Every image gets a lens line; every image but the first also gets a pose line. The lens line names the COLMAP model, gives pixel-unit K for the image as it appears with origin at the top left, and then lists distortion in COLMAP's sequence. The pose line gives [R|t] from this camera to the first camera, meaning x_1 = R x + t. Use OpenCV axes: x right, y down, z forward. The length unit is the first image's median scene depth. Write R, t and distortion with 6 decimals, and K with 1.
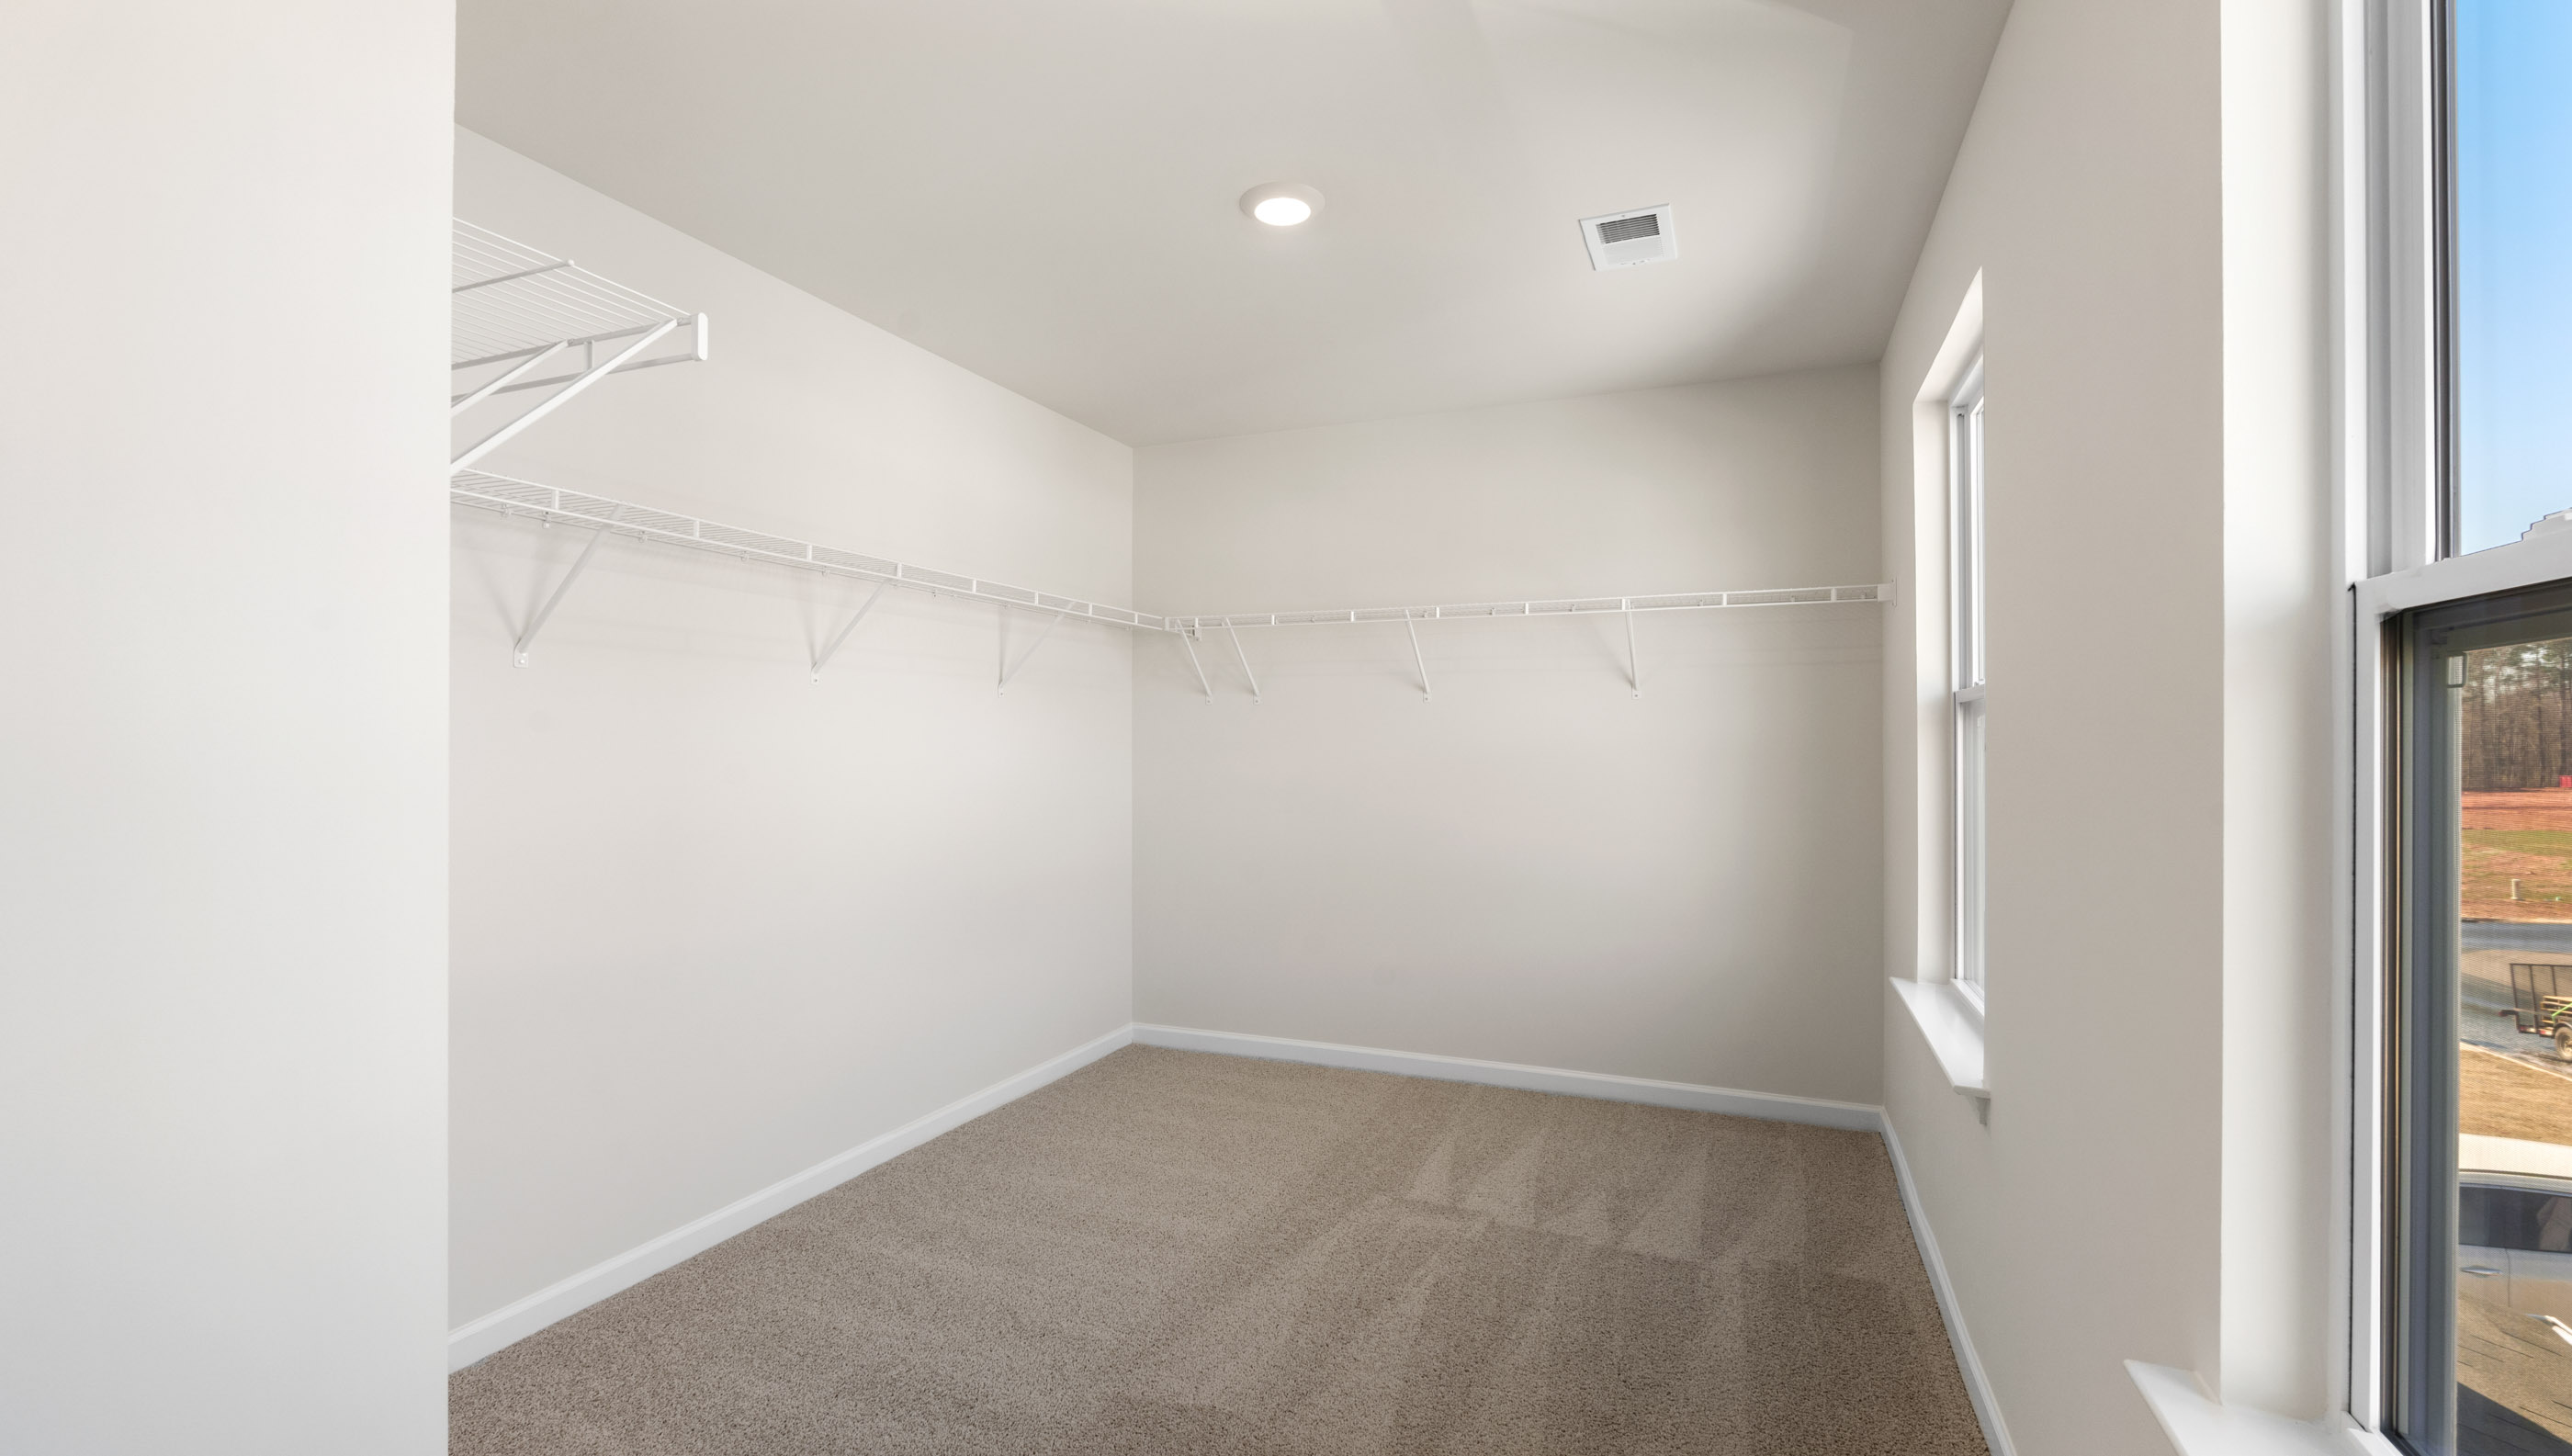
lens RADIAL K [[1118.4, 0, 1286.0], [0, 1118.4, 728.0], [0, 0, 1]] dist [-0.002343, -0.000038]
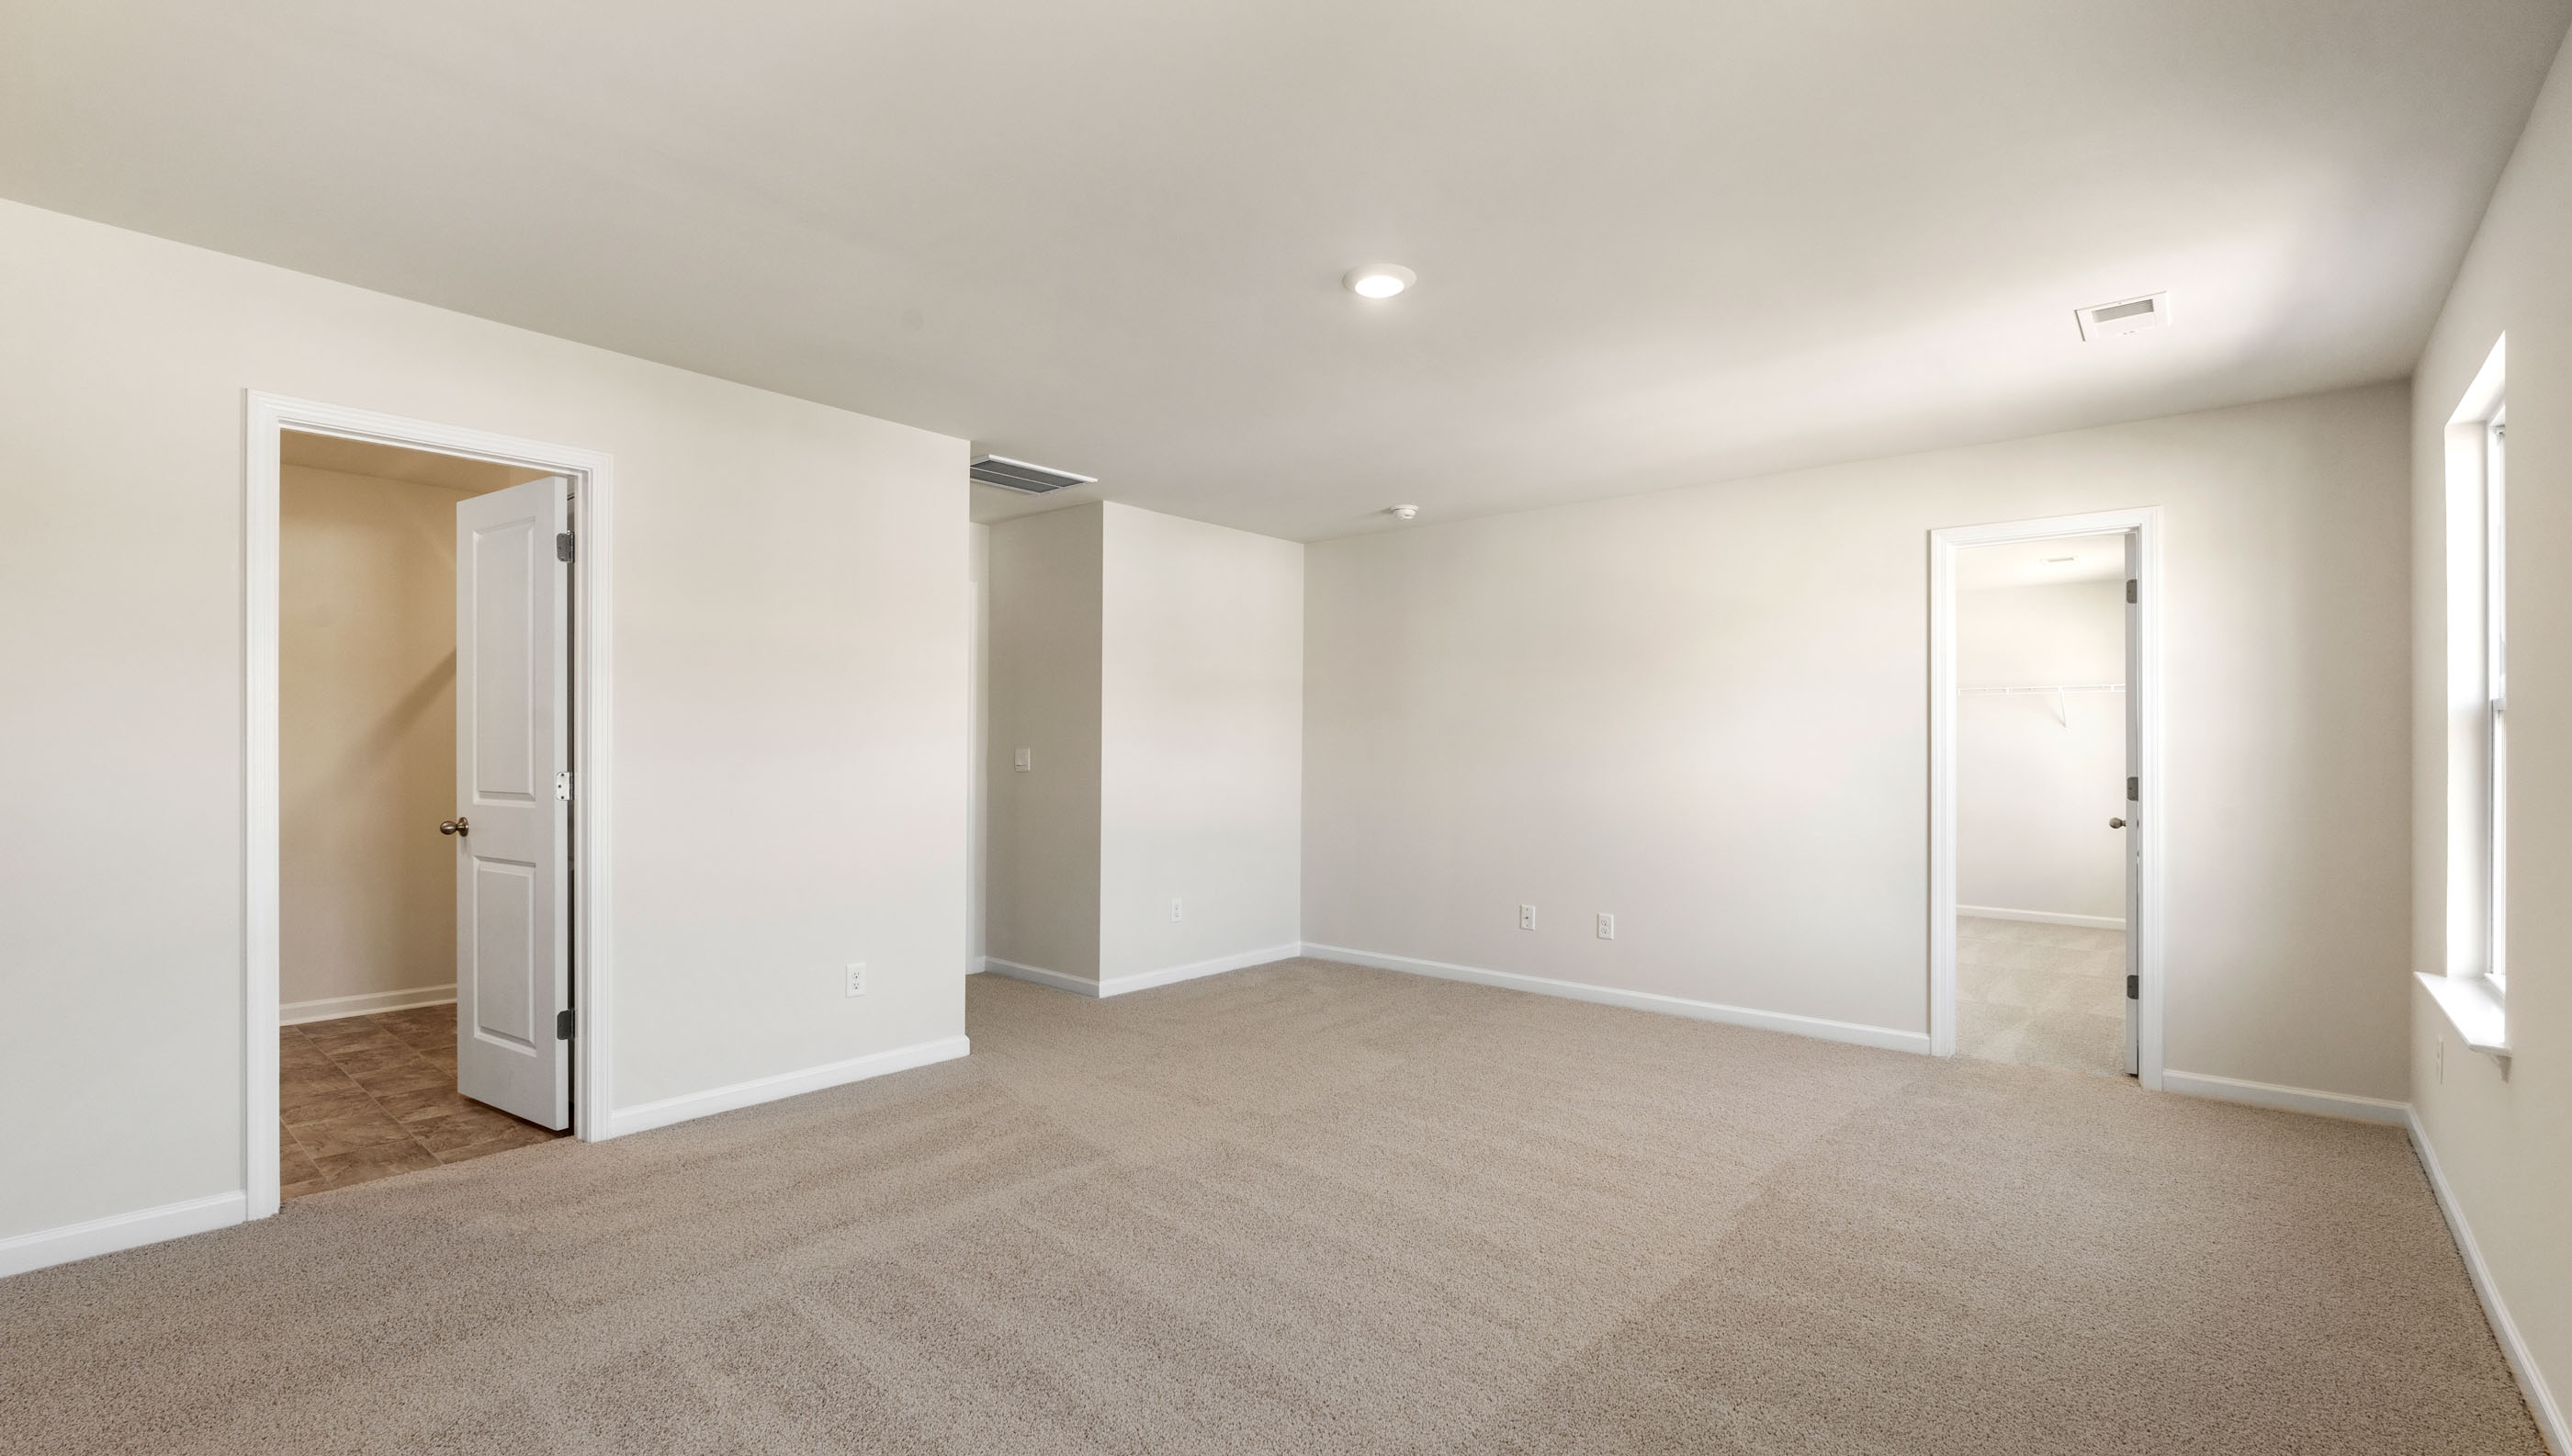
lens RADIAL K [[1118.4, 0, 1286.0], [0, 1118.4, 728.0], [0, 0, 1]] dist [-0.002343, -0.000038]
pose [[0.949255, -0.001537, -0.314505, -0.163247], [-0.003719, 0.999863, -0.016110, 0.008571], [0.314487, 0.016462, 0.949119, -0.384189]]
